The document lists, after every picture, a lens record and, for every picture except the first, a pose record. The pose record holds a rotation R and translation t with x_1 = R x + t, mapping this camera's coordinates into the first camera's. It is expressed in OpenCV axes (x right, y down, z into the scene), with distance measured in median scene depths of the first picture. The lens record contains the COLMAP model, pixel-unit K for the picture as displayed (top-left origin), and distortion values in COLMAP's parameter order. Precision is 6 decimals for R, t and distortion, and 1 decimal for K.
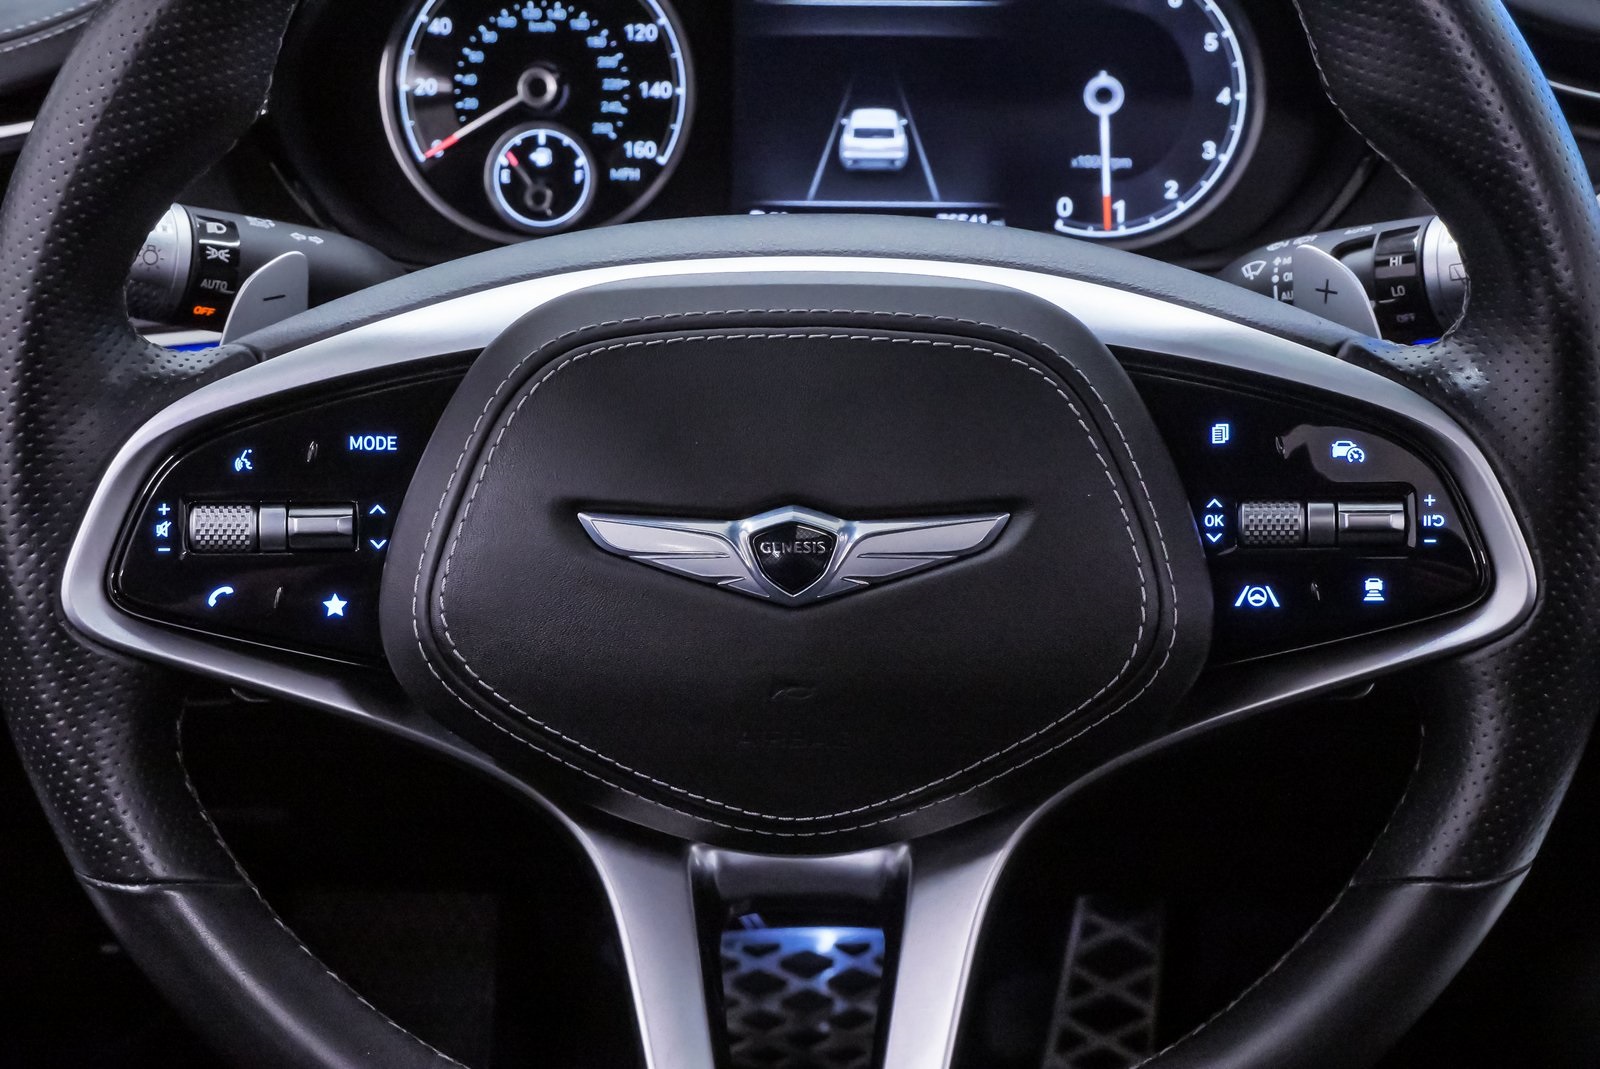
lens RADIAL K [[2711.8, 0, 800.0], [0, 2711.8, 534.5], [0, 0, 1]] dist [0.030007, 0.145225]
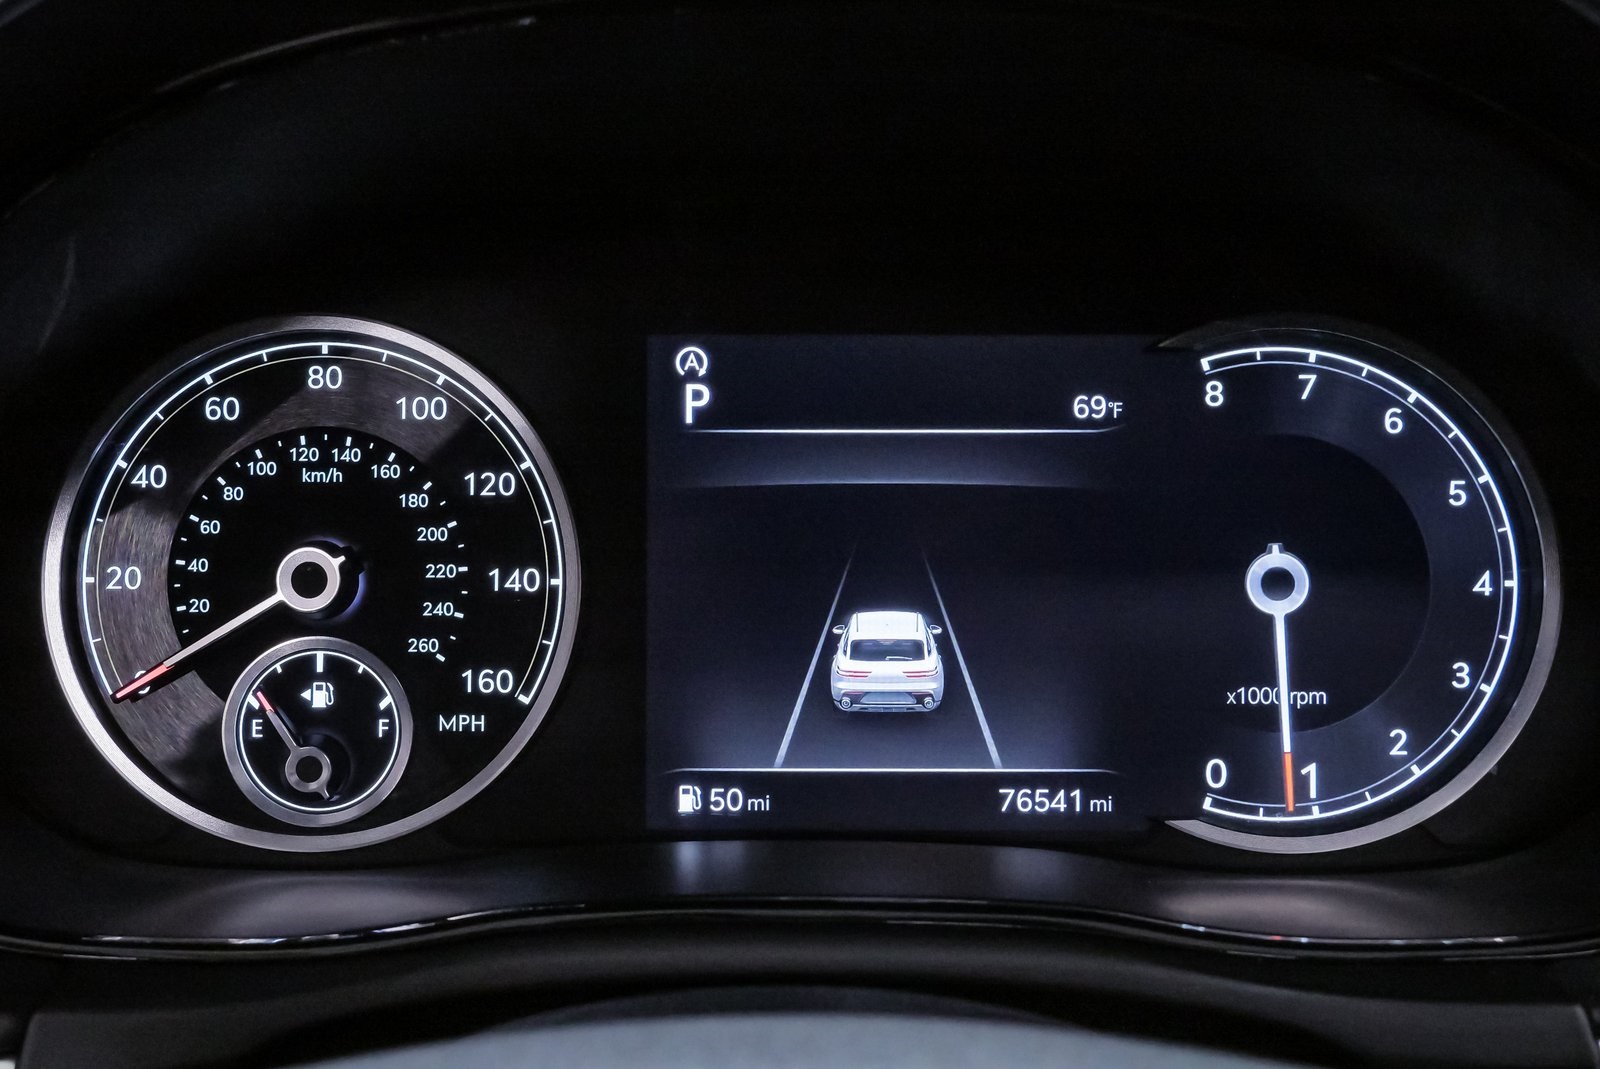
lens RADIAL K [[2147.9, 0, 800.0], [0, 2147.9, 534.5], [0, 0, 1]] dist [-0.004686, 0.023326]
pose [[0.999947, -0.008313, 0.006056, 0.005887], [0.009070, 0.990375, -0.138111, -0.109123], [-0.004850, 0.138159, 0.990398, 0.539456]]
